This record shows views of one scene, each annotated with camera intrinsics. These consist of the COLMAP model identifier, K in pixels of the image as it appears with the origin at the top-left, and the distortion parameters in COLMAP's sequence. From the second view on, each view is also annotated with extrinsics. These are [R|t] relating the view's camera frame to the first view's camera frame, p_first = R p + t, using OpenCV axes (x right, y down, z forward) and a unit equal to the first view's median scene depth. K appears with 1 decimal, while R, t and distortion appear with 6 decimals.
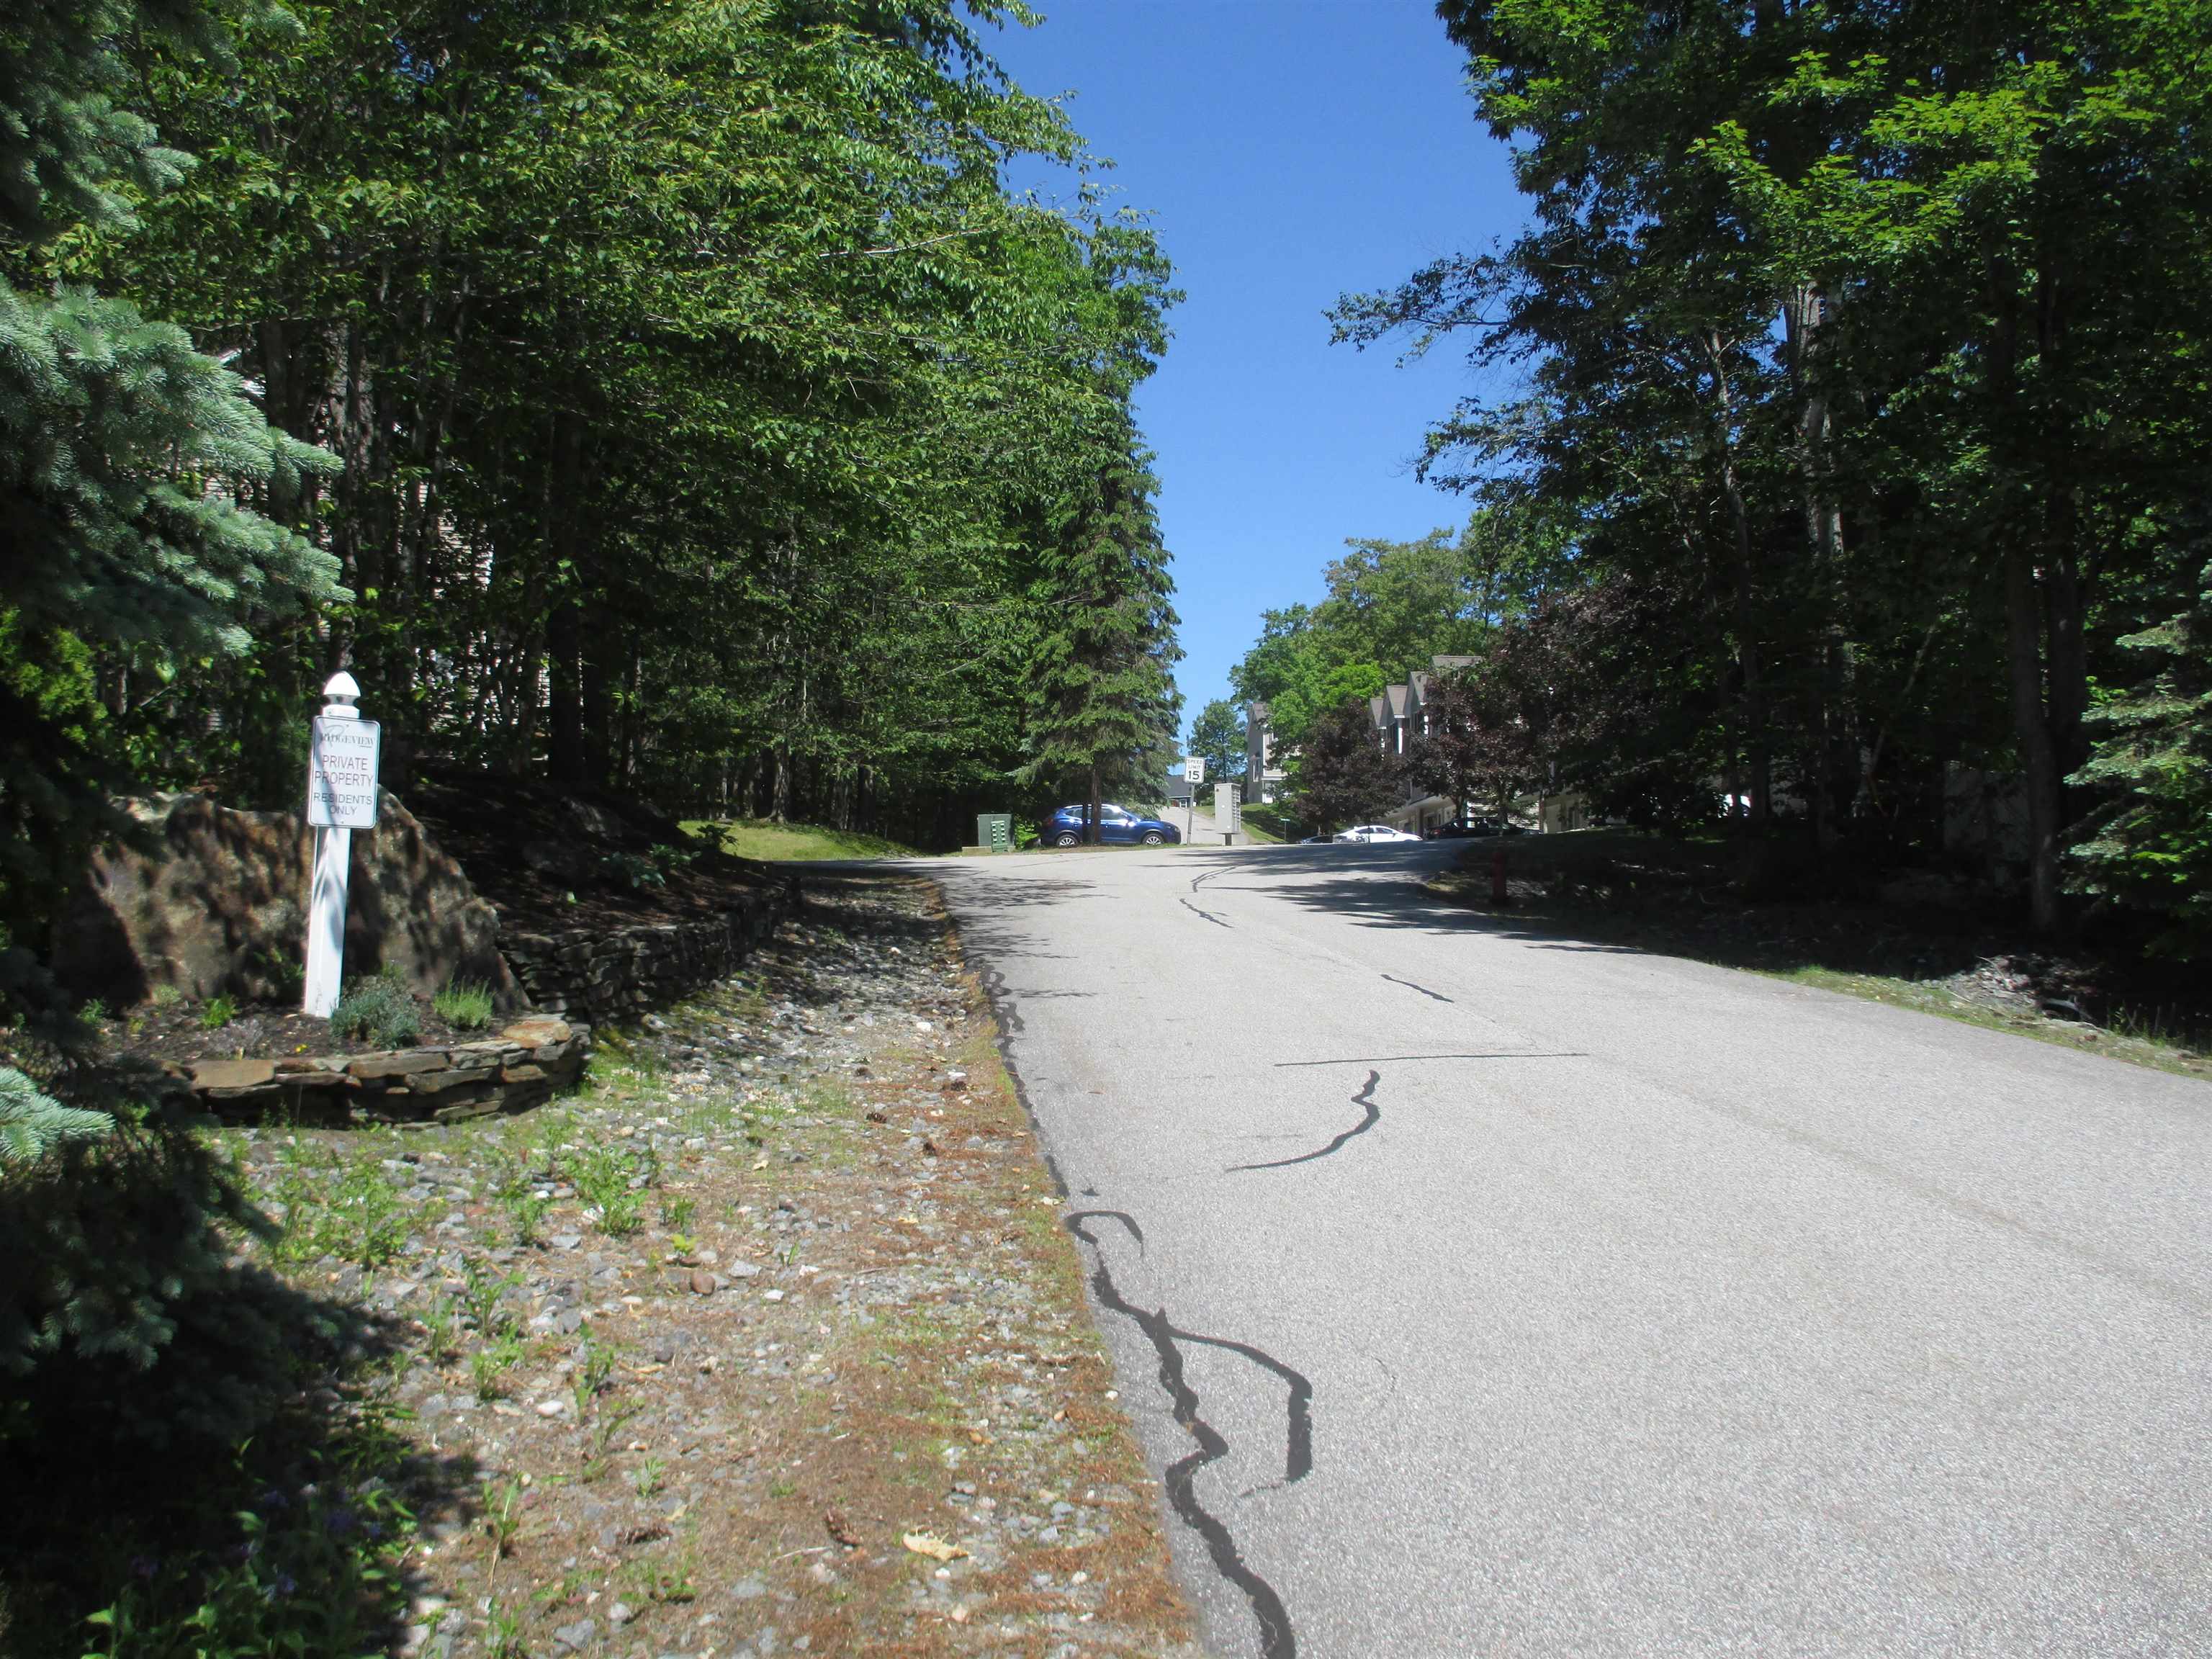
lens RADIAL K [[1835.7, 0, 1113.4], [0, 1835.7, 847.1], [0, 0, 1]] dist [-0.023481, -0.012018]
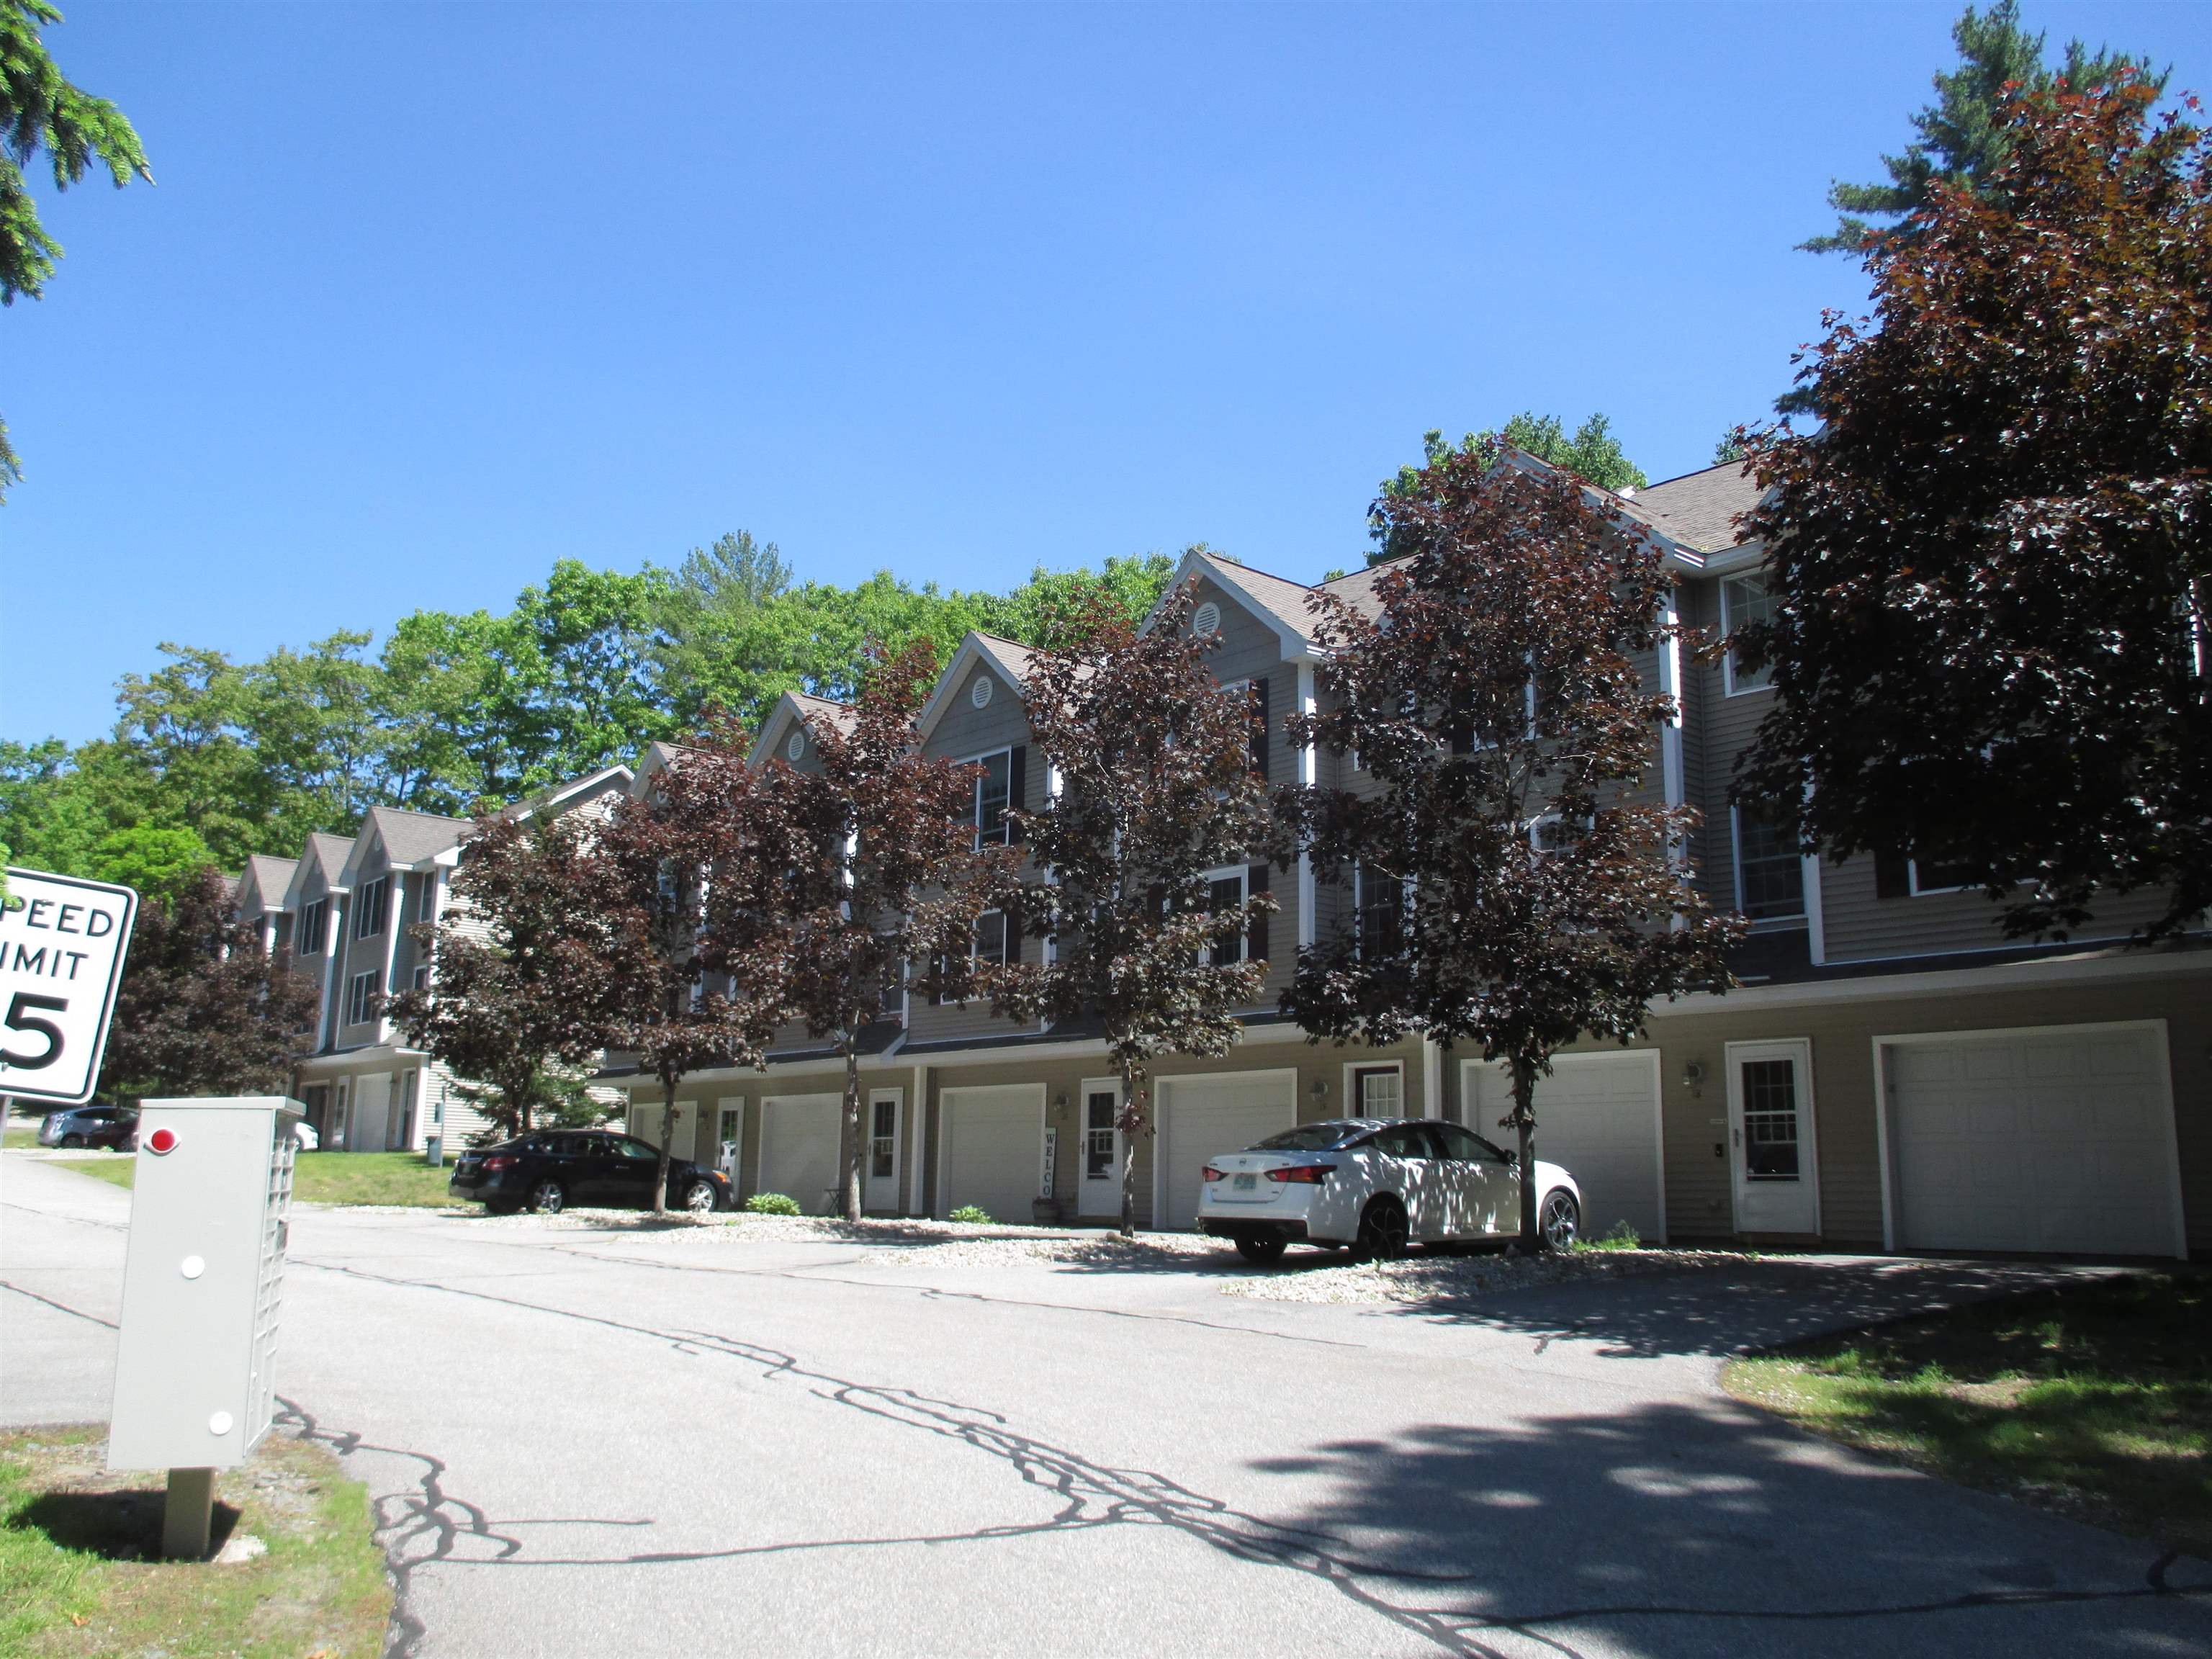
lens RADIAL K [[1835.7, 0, 1106.5], [0, 1835.7, 844.0], [0, 0, 1]] dist [-0.023481, -0.012018]
pose [[0.787654, 0.134221, 0.601320, 0.184880], [-0.051269, 0.986876, -0.153126, -0.239709], [-0.613981, 0.089781, 0.784198, 5.770330]]
